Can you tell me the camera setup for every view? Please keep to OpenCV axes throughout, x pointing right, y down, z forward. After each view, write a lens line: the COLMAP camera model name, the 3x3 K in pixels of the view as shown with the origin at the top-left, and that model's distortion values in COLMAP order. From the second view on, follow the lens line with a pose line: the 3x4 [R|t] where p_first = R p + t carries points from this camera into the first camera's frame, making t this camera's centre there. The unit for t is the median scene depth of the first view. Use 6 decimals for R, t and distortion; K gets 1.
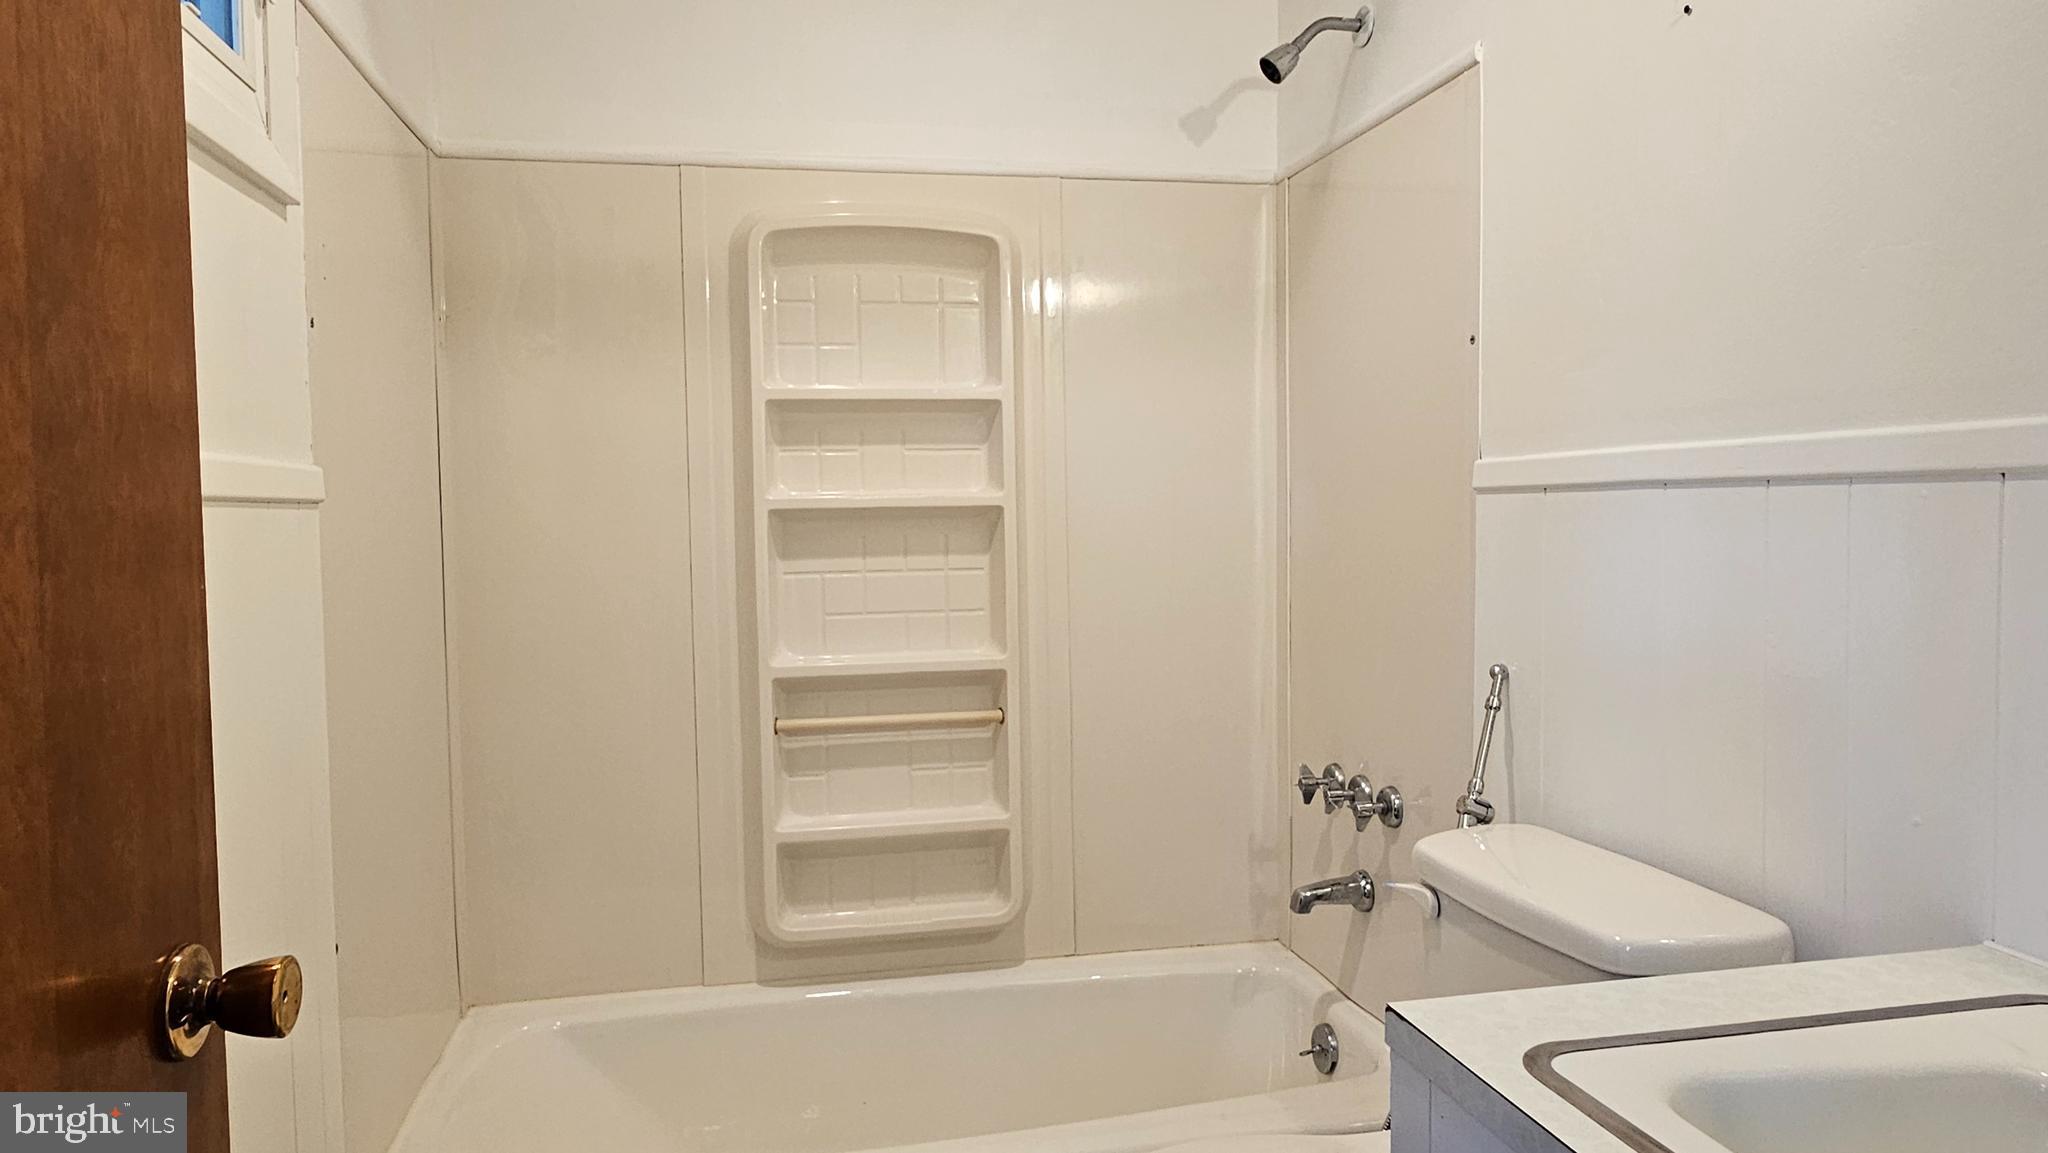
lens RADIAL K [[1337.4, 0, 1015.8], [0, 1337.4, 559.9], [0, 0, 1]] dist [-0.000102, -0.000807]
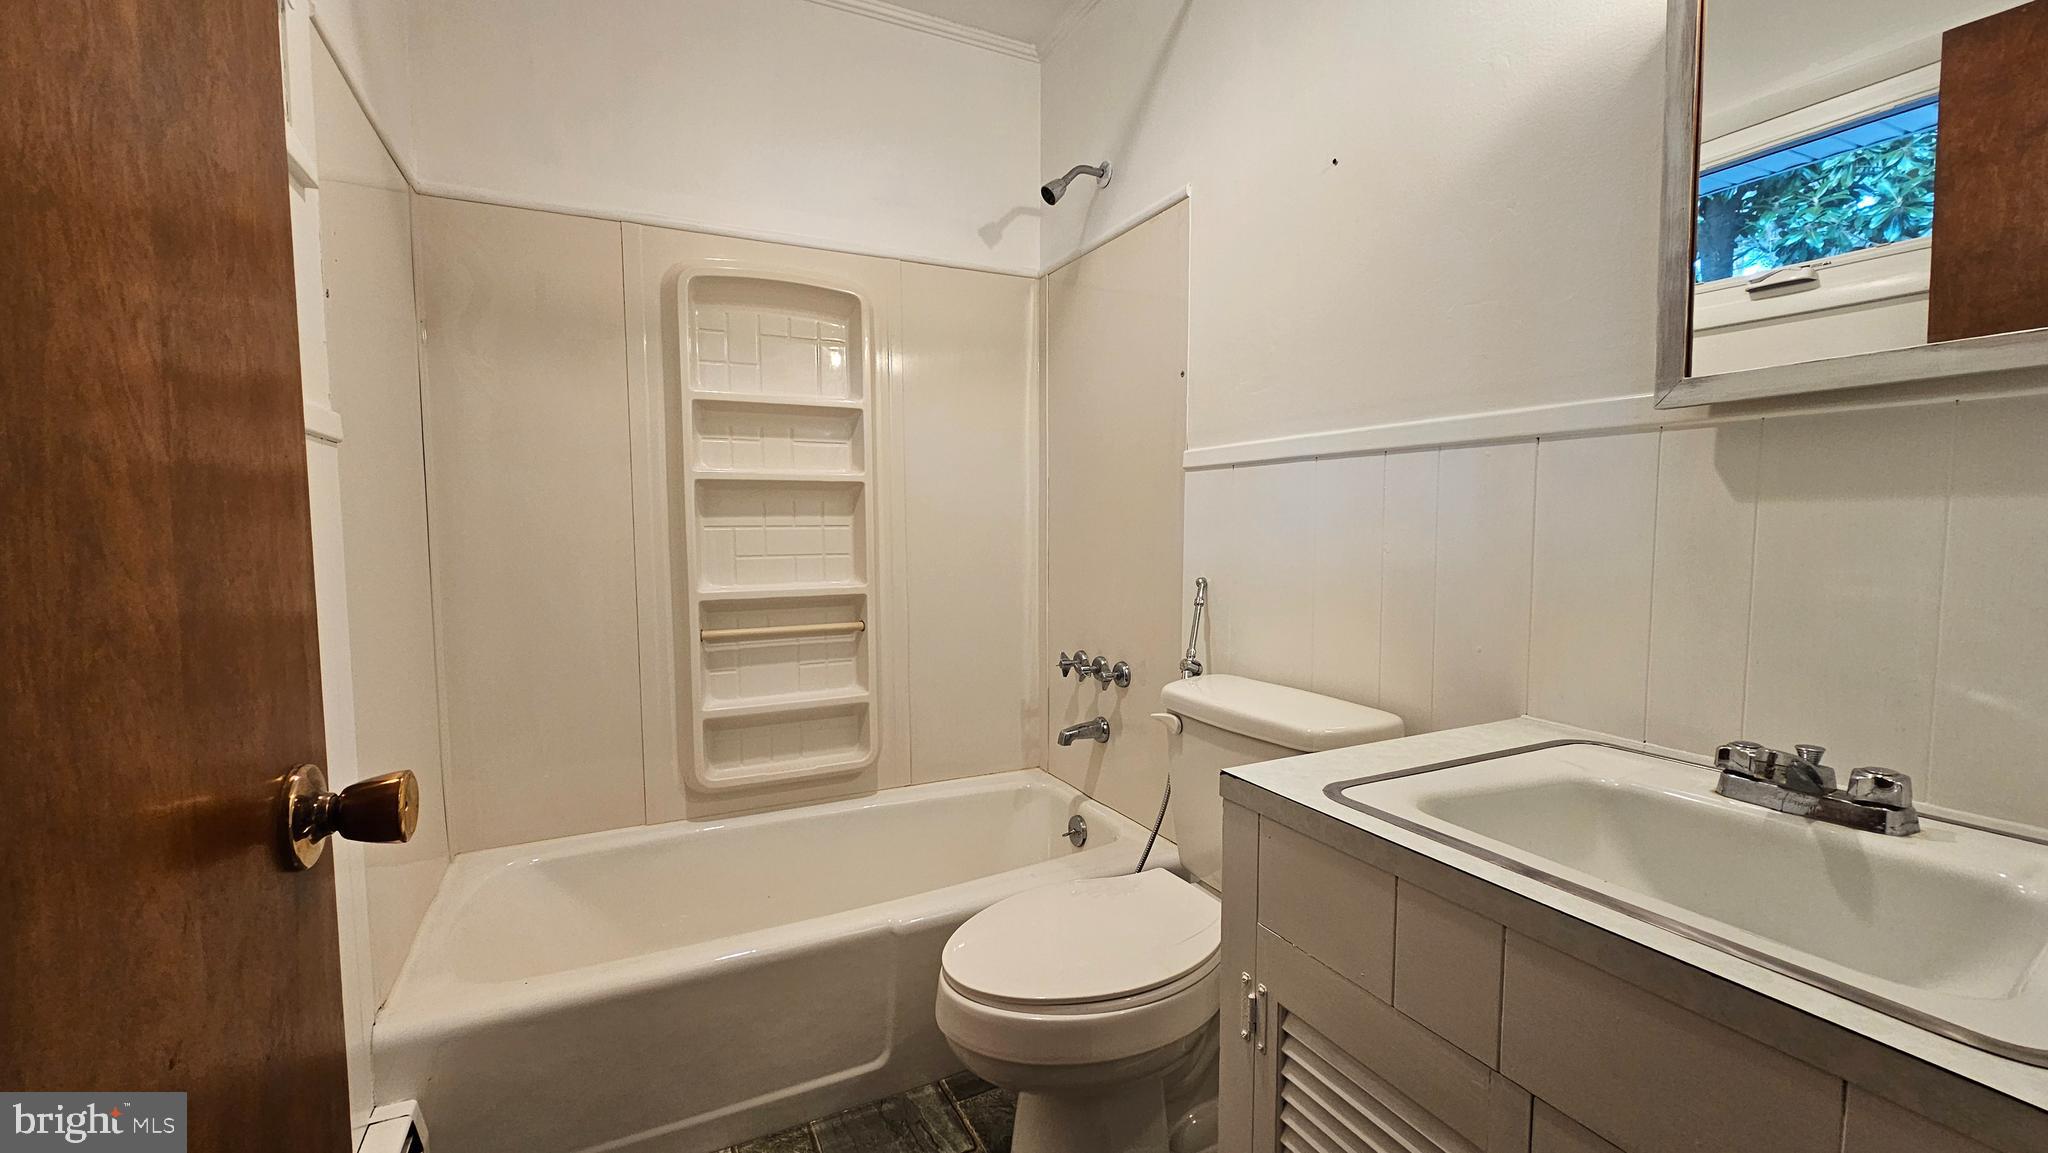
lens RADIAL K [[840.7, 0, 1024.0], [0, 840.7, 576.5], [0, 0, 1]] dist [0.000454, 0.000394]
pose [[0.965775, -0.006204, 0.259308, -0.081491], [-0.000104, 0.999705, 0.024304, 0.041521], [-0.259382, -0.023499, 0.965489, 0.068078]]
